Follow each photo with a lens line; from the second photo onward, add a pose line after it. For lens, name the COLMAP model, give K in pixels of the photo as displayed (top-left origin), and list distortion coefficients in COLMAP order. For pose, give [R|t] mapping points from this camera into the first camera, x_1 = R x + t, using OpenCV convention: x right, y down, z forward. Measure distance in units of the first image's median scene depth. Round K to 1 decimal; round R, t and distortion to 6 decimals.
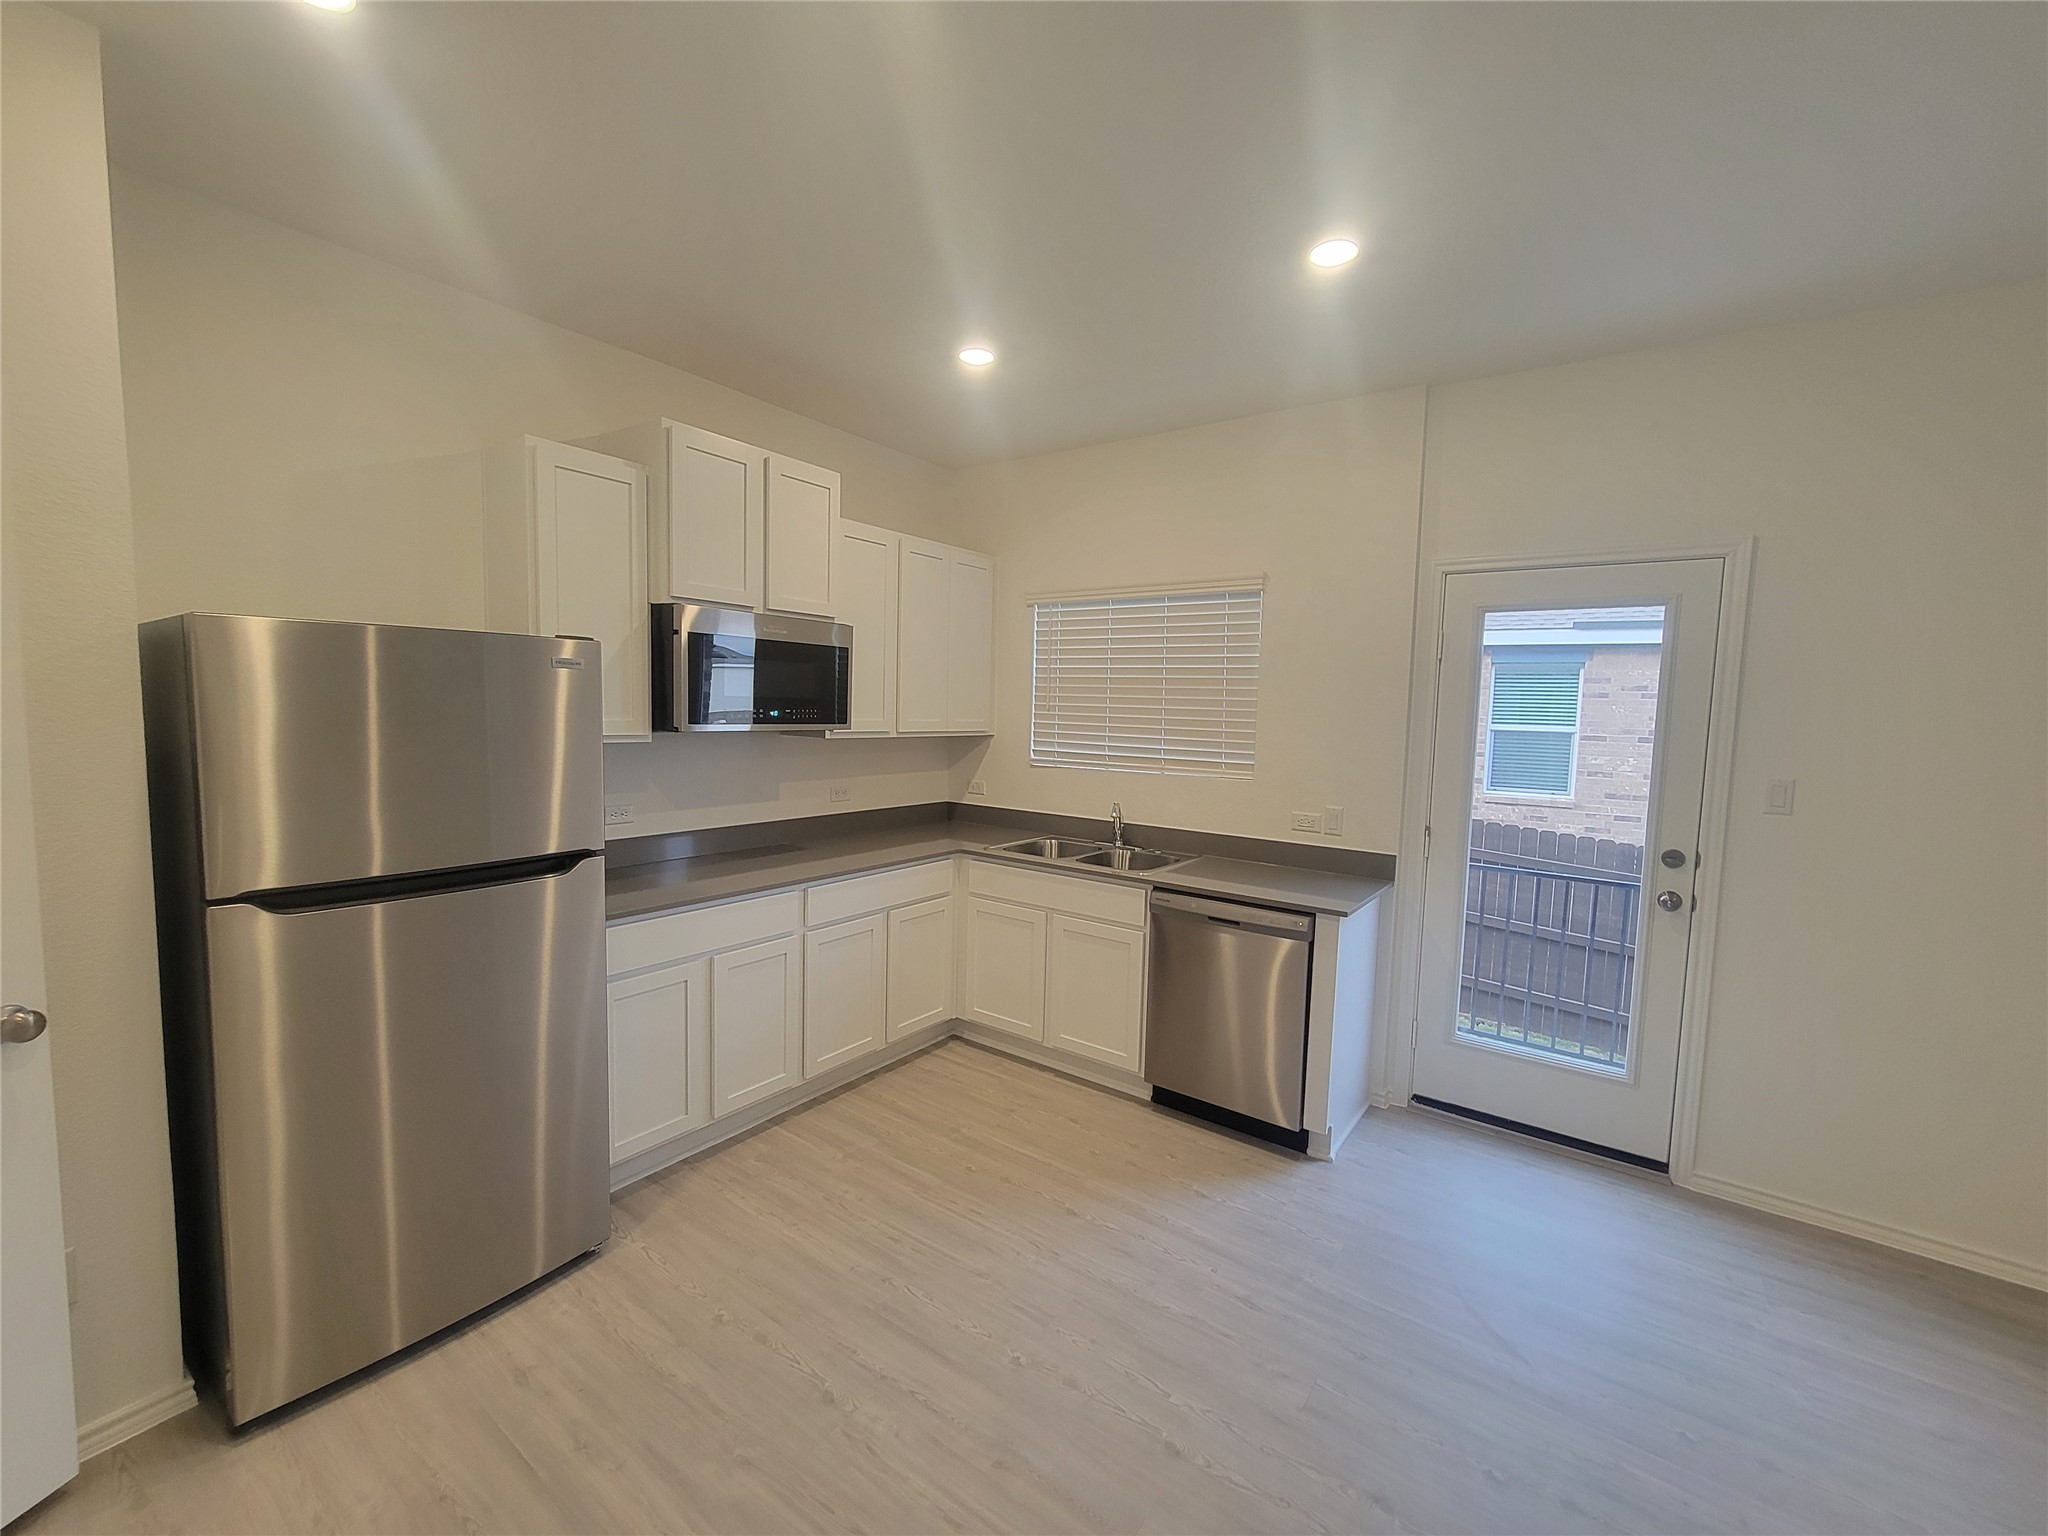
lens RADIAL K [[829.4, 0, 1040.1], [0, 829.4, 769.6], [0, 0, 1]] dist [0.000517, 0.000584]
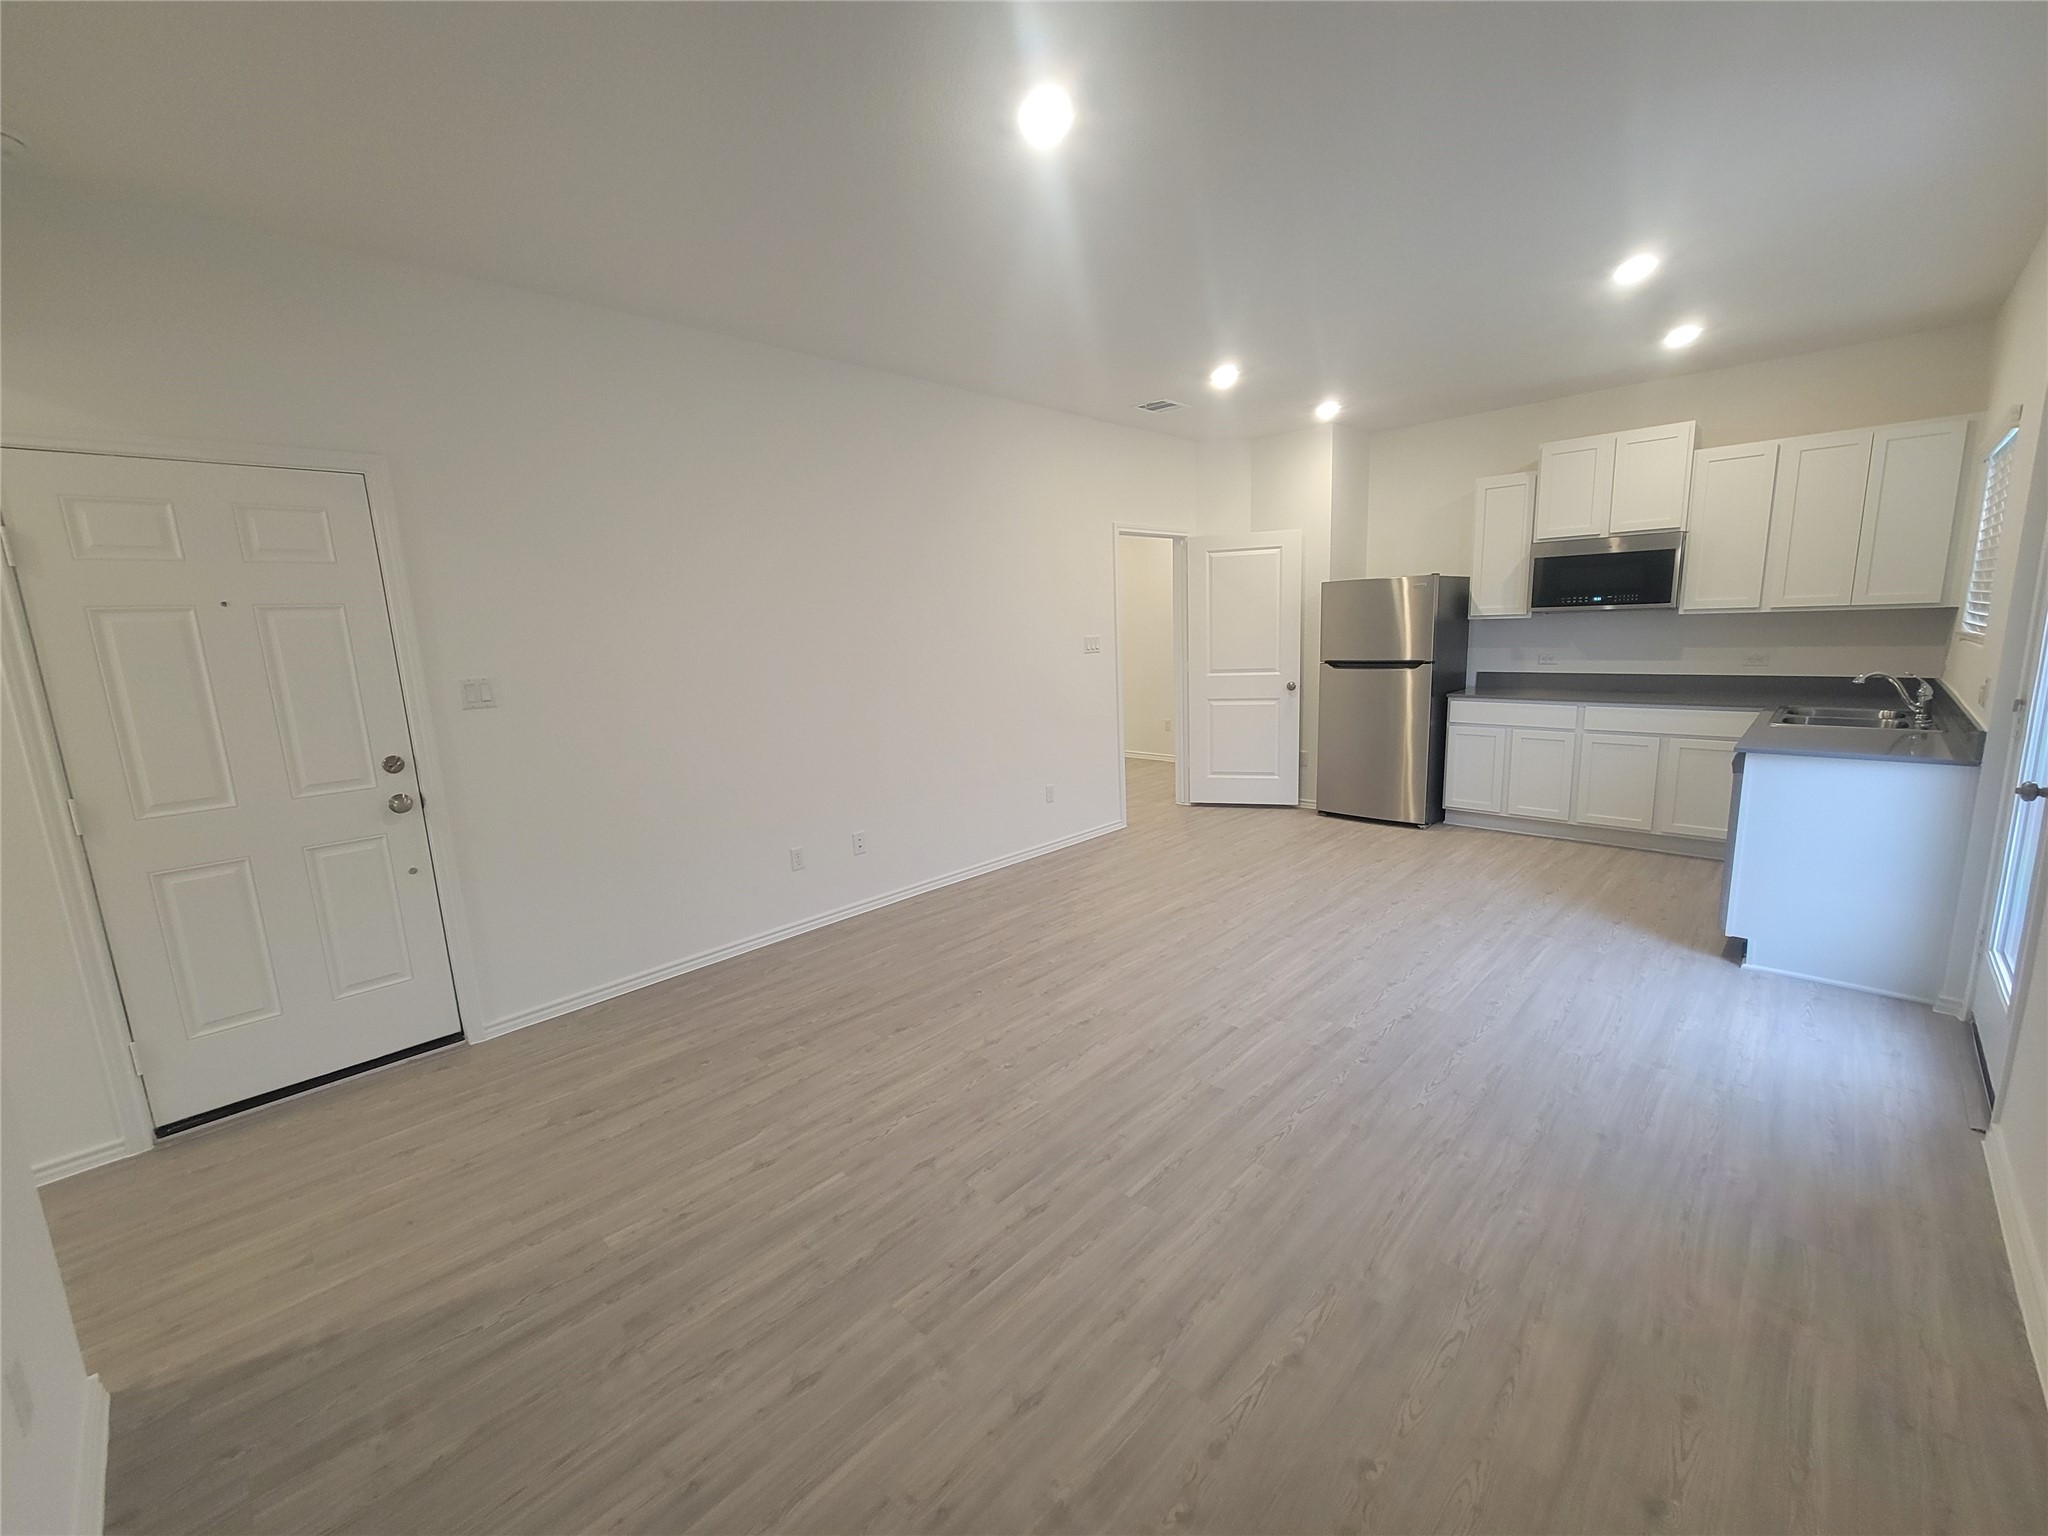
lens RADIAL K [[829.4, 0, 1033.0], [0, 829.4, 773.8], [0, 0, 1]] dist [0.000517, 0.000584]
pose [[-0.146989, 0.159208, -0.976241, 1.495039], [-0.041564, 0.985096, 0.166911, 0.045064], [0.988264, 0.065110, -0.138181, 0.145211]]
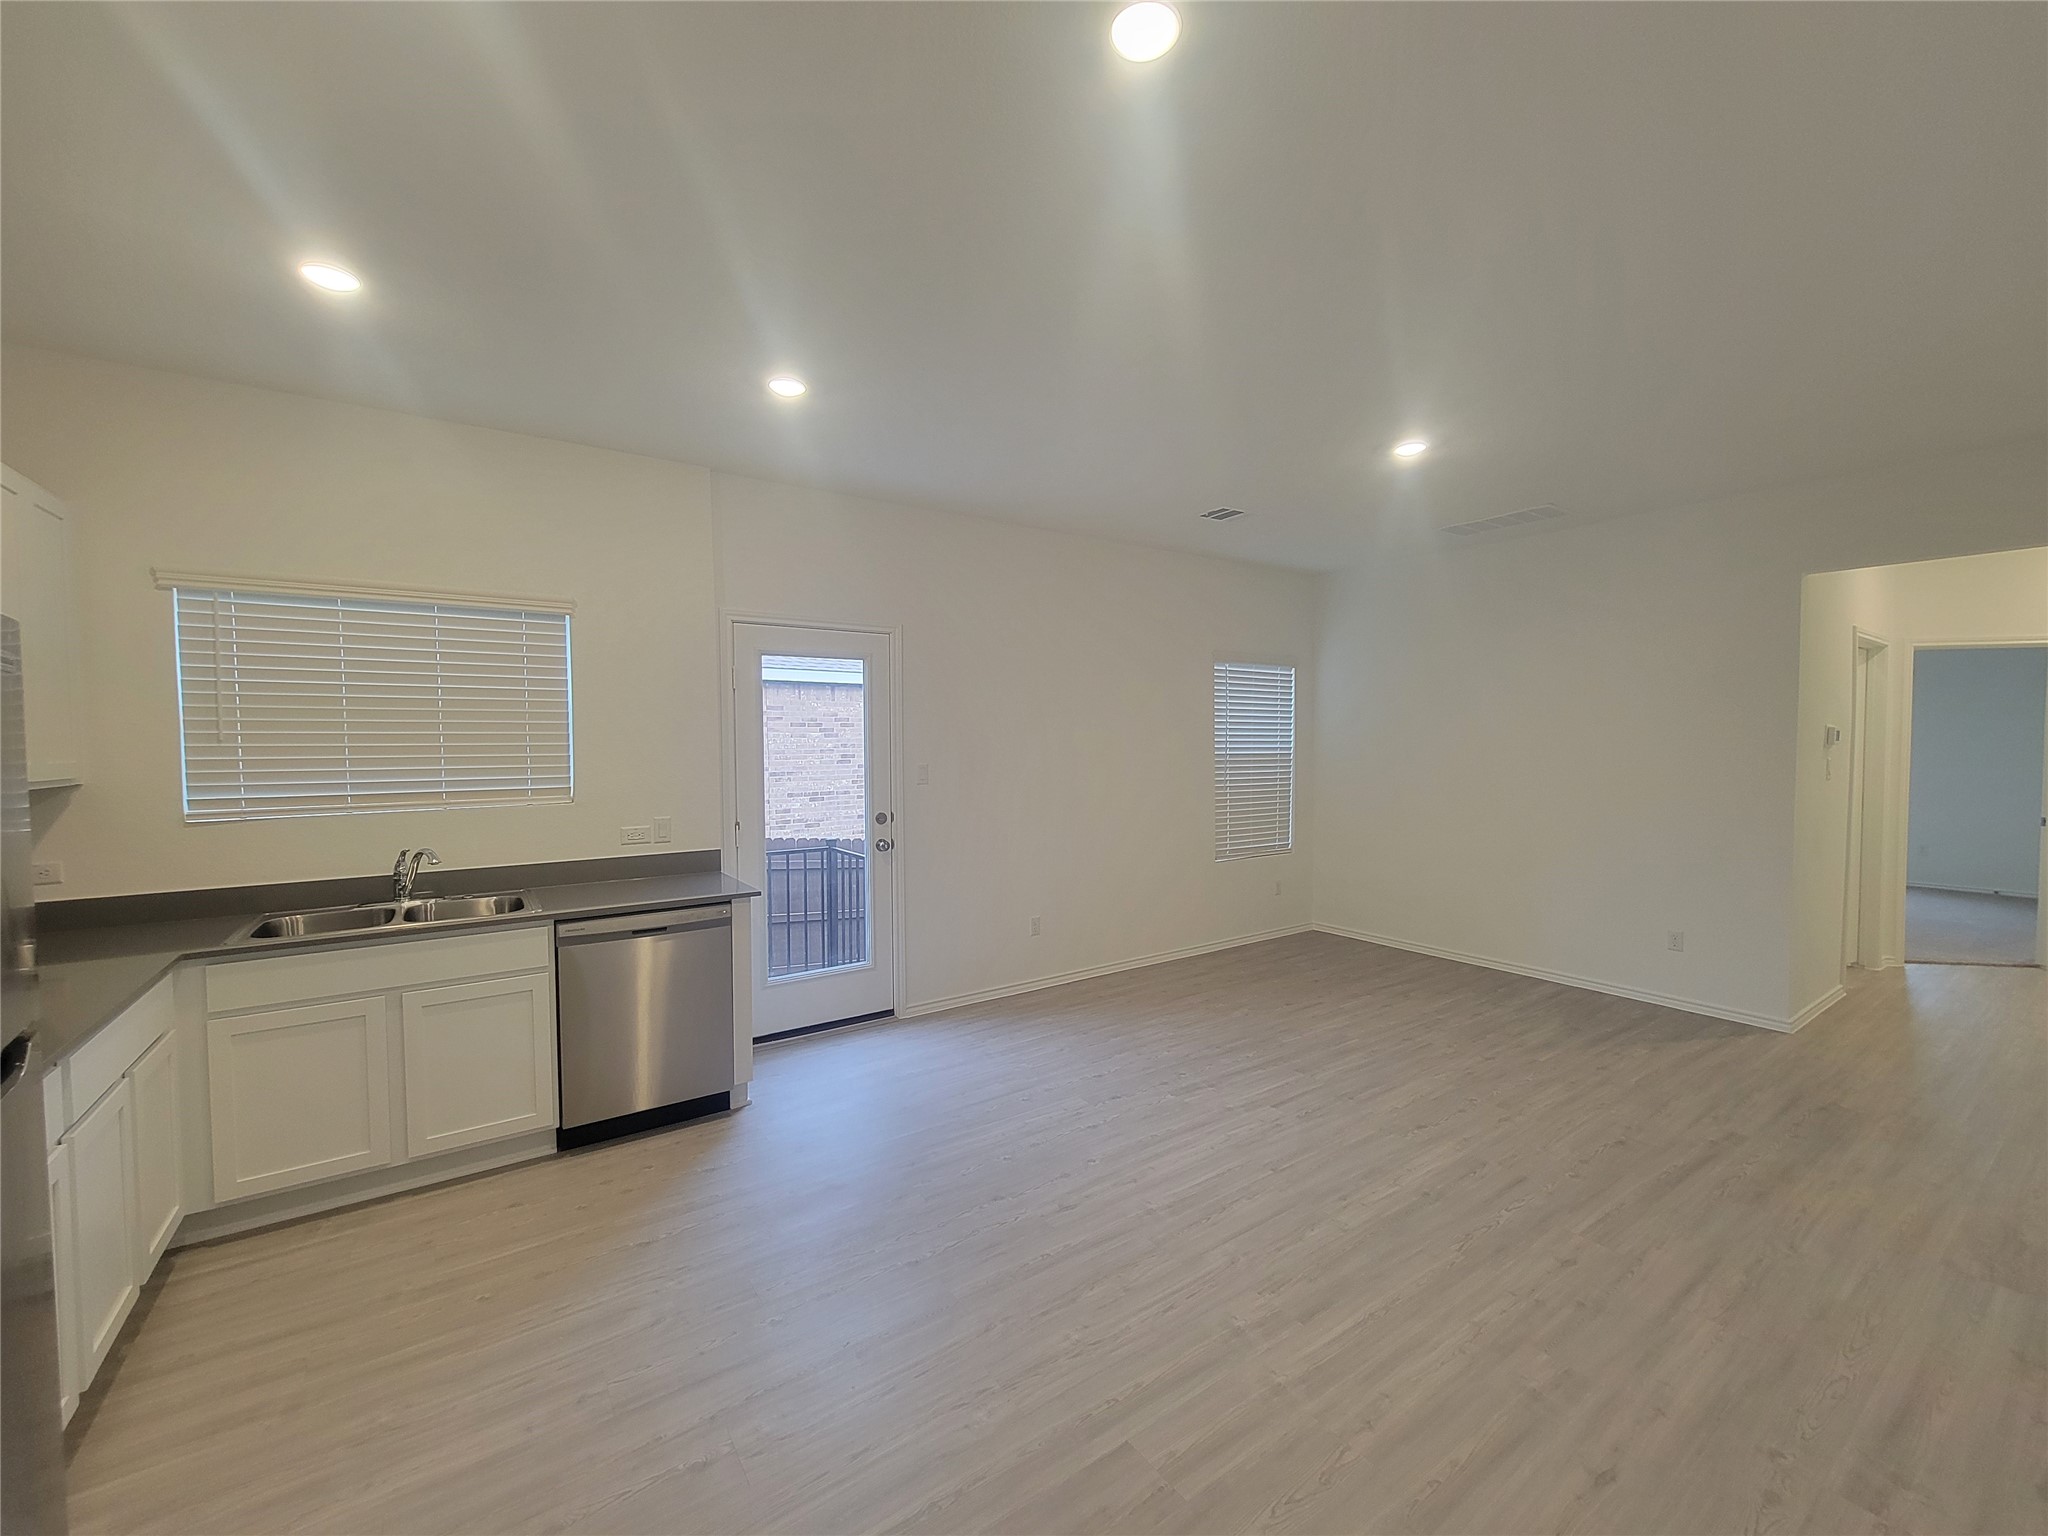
lens RADIAL K [[829.4, 0, 1030.7], [0, 829.4, 765.2], [0, 0, 1]] dist [0.000517, 0.000584]
pose [[0.334941, -0.060522, 0.940293, -0.578260], [0.086746, 0.995678, 0.033187, -0.020829], [-0.938238, 0.070451, 0.338743, 0.162247]]
